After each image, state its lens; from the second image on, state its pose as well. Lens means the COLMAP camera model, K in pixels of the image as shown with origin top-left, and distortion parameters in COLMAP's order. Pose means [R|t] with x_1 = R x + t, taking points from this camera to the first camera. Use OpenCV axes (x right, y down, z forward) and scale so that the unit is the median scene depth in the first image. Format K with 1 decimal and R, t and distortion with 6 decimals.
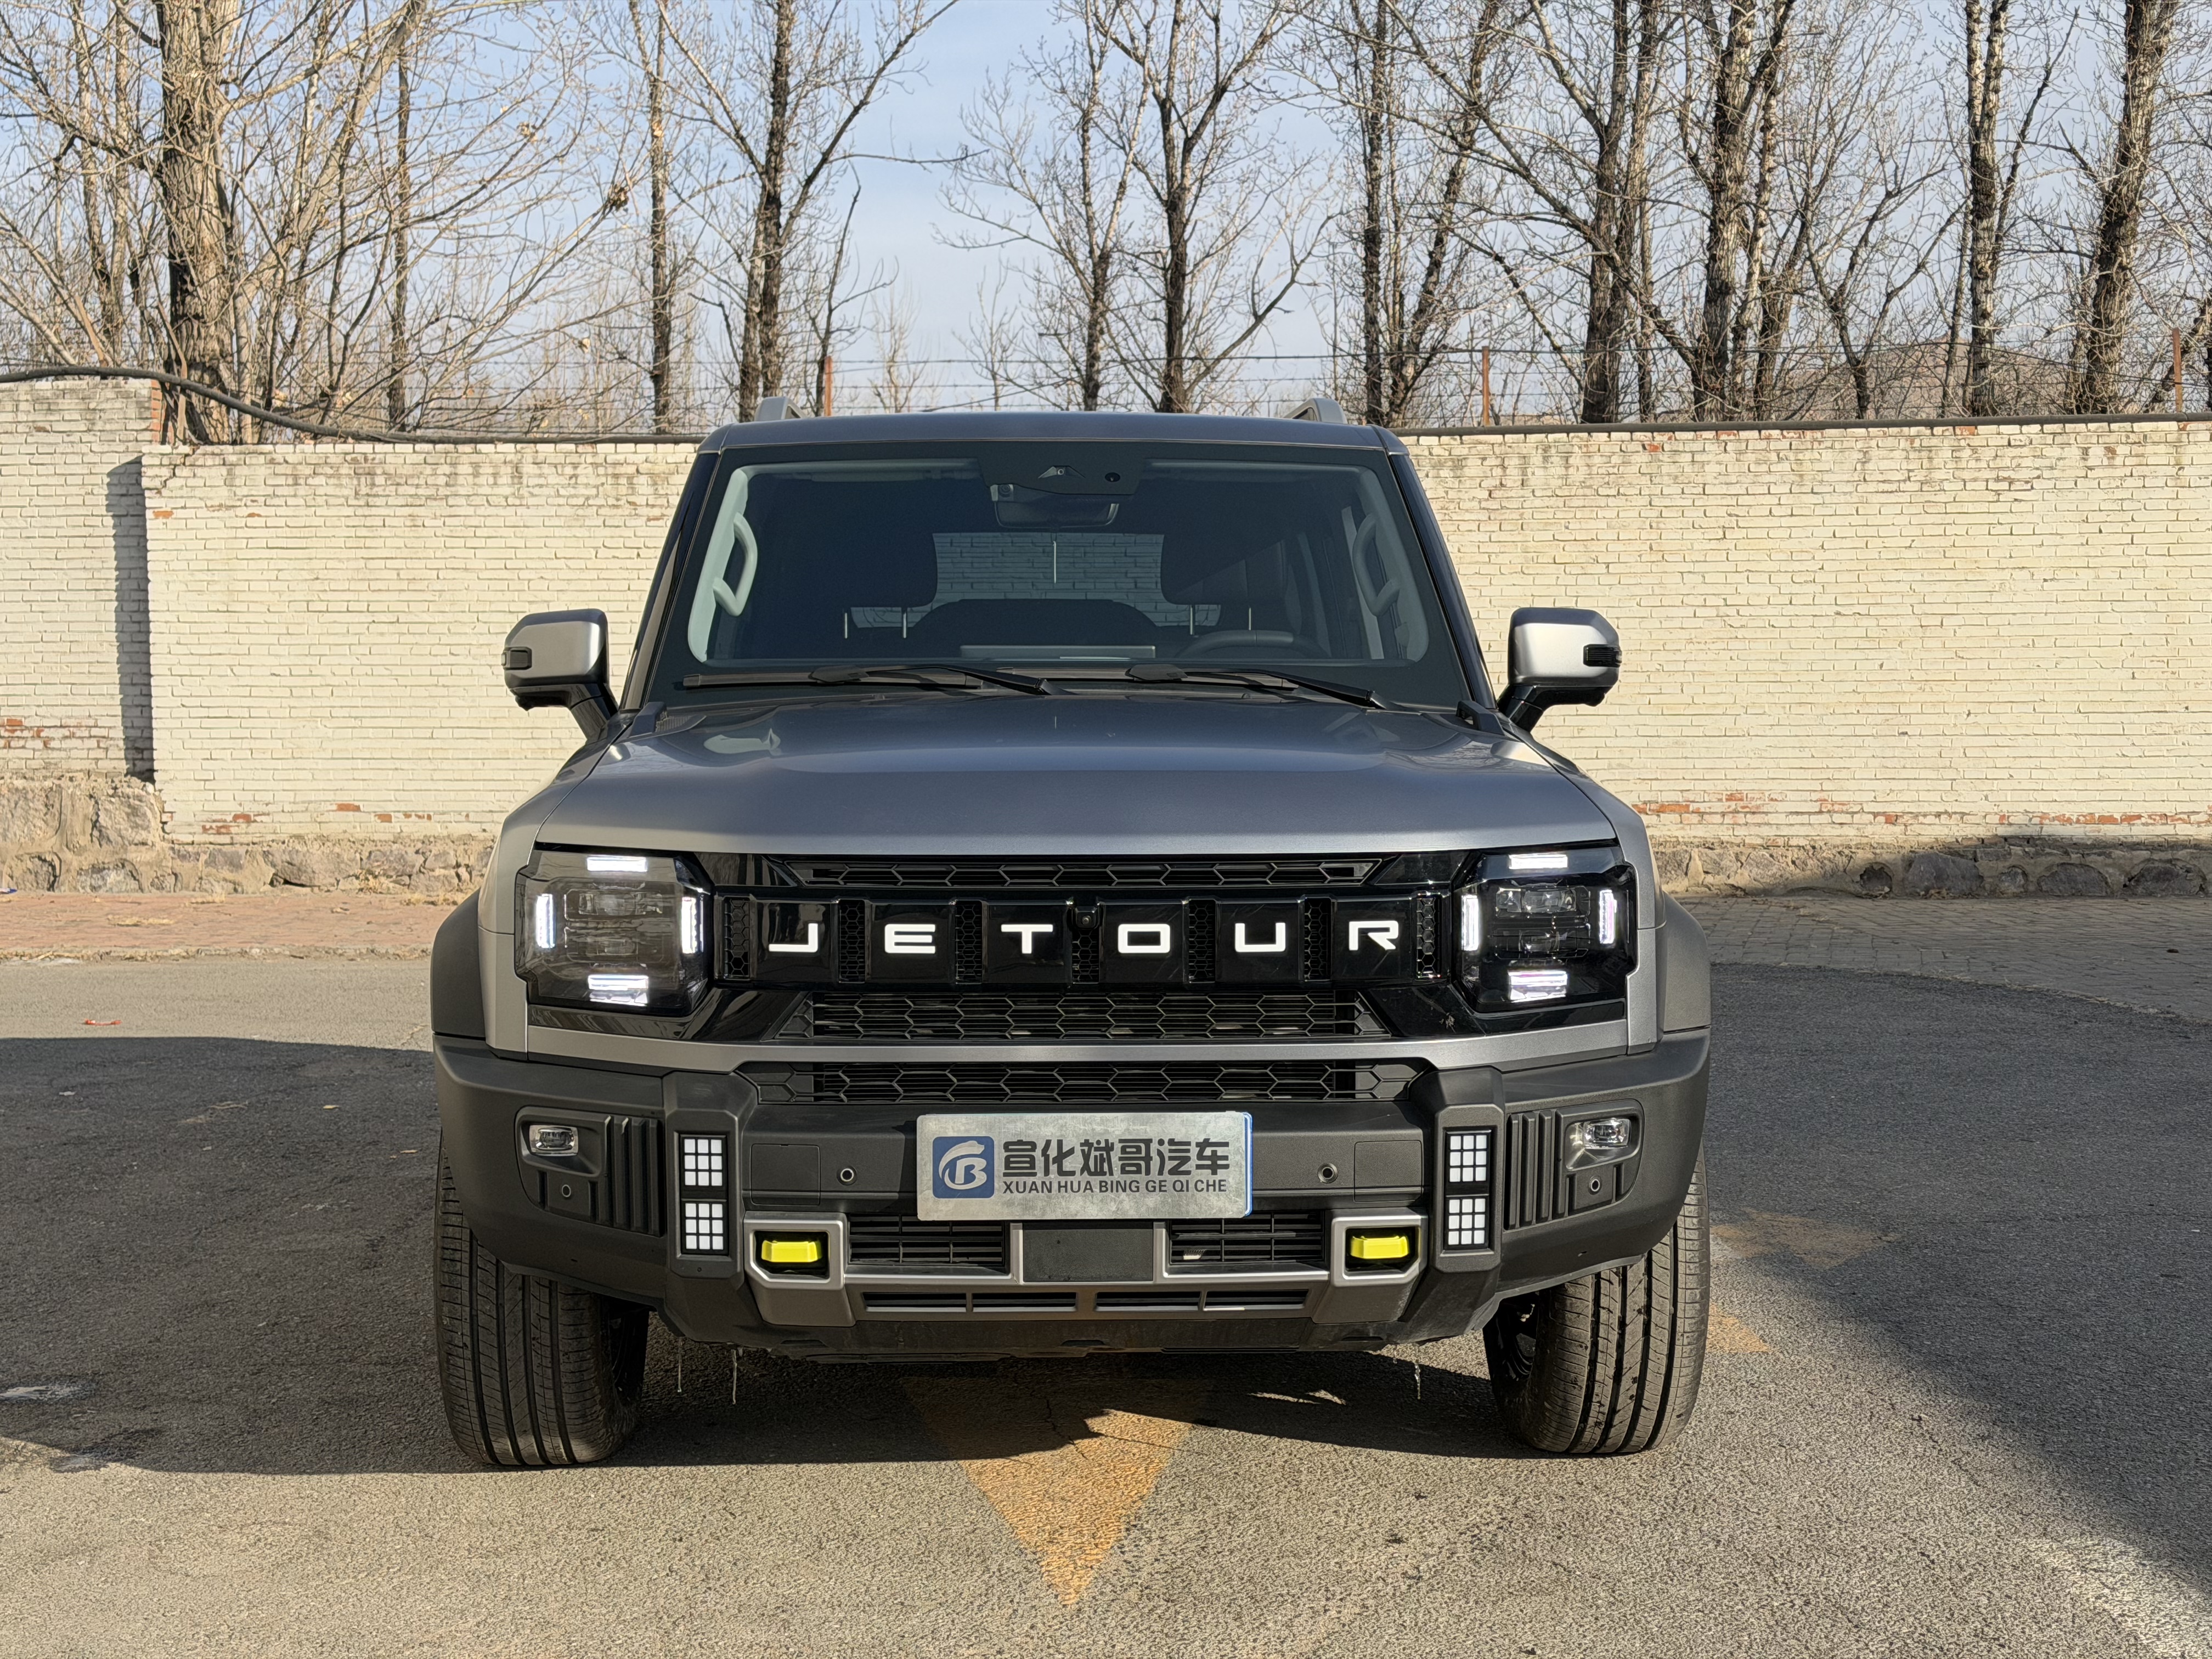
lens RADIAL K [[3059.9, 0, 1099.8], [0, 3059.9, 829.9], [0, 0, 1]] dist [0.195680, -0.393124]
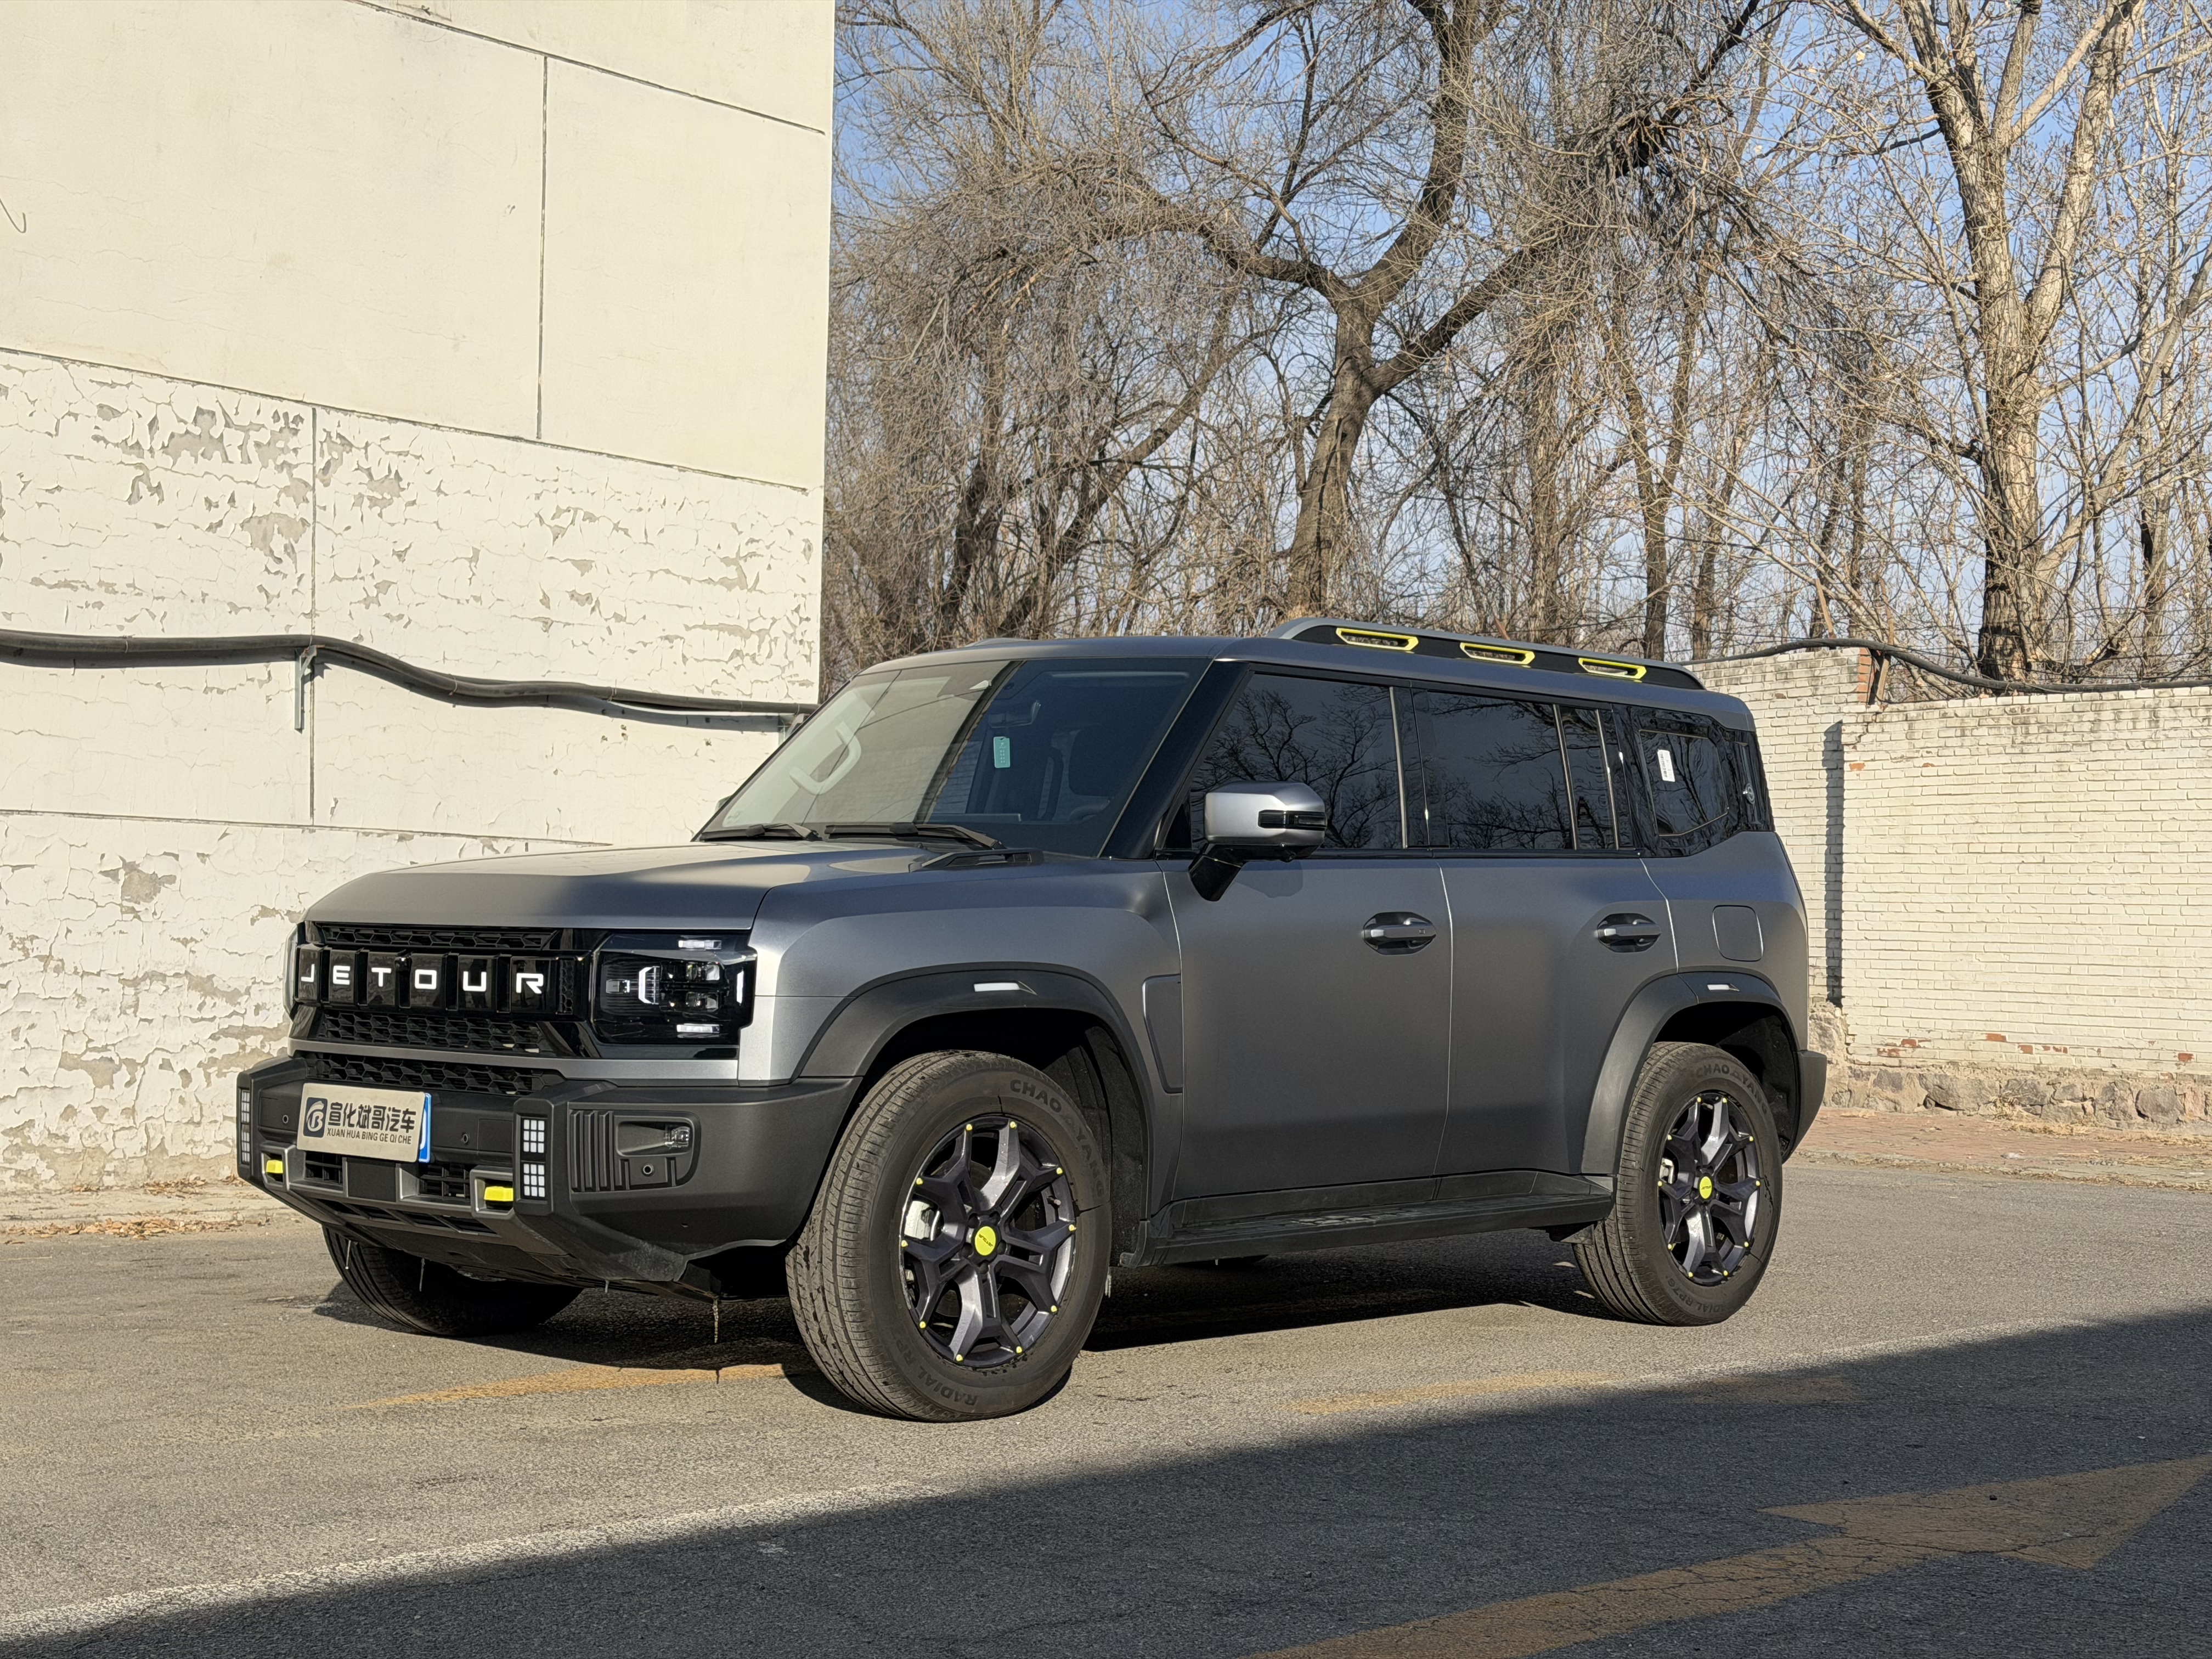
lens RADIAL K [[3059.9, 0, 1099.8], [0, 3059.9, 829.9], [0, 0, 1]] dist [0.195680, -0.393124]
pose [[0.705073, -0.004640, -0.709120, 0.294155], [-0.058876, 0.996143, -0.065057, 0.009112], [0.706687, 0.087620, 0.702080, 0.032822]]
